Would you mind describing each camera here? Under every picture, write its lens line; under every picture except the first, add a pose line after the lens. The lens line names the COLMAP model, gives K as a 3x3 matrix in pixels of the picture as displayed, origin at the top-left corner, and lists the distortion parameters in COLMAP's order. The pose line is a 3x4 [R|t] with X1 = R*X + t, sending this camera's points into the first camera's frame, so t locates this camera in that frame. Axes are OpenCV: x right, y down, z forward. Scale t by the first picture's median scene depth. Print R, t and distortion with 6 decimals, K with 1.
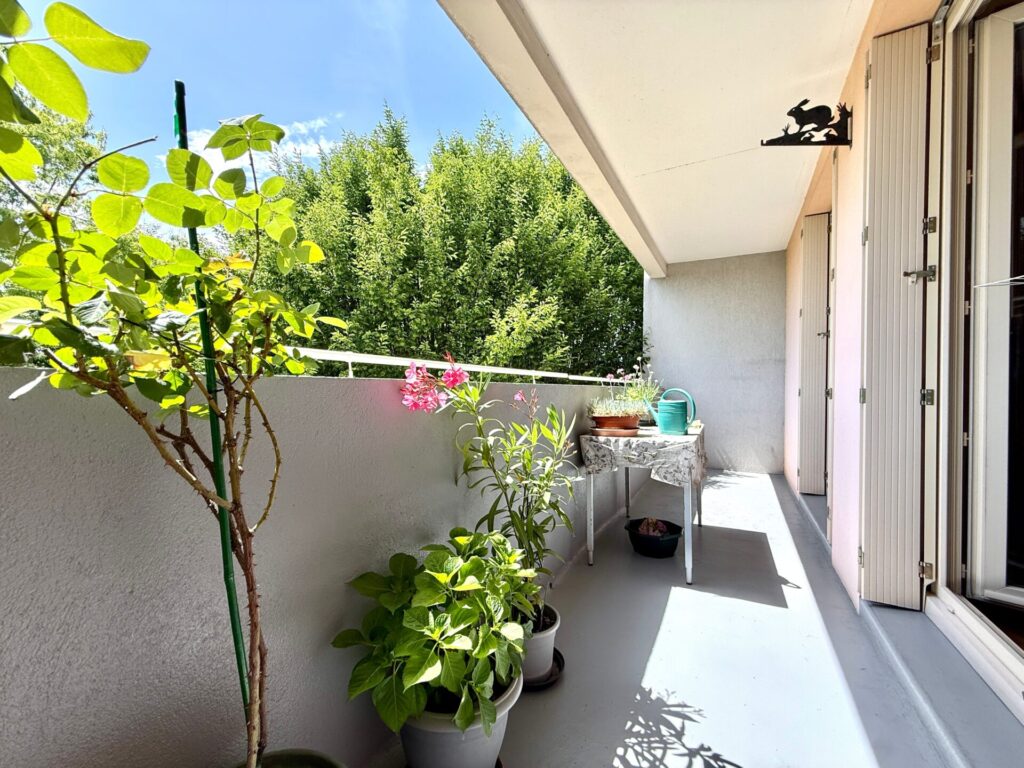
lens RADIAL K [[408.8, 0, 511.6], [0, 408.8, 386.3], [0, 0, 1]] dist [0.000606, 0.000217]
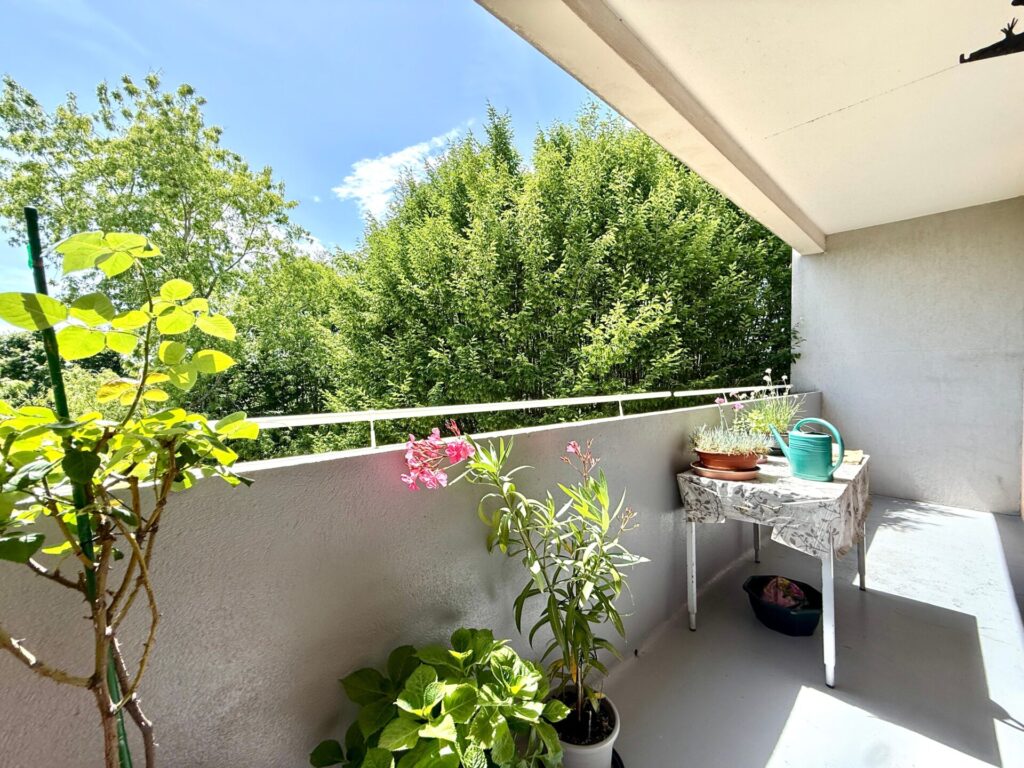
lens RADIAL K [[408.8, 0, 513.0], [0, 408.8, 383.6], [0, 0, 1]] dist [0.000606, 0.000217]
pose [[0.948949, -0.009680, -0.315280, 0.080178], [0.017496, 0.999605, 0.021972, -0.060725], [0.314943, -0.026366, 0.948744, 0.079536]]
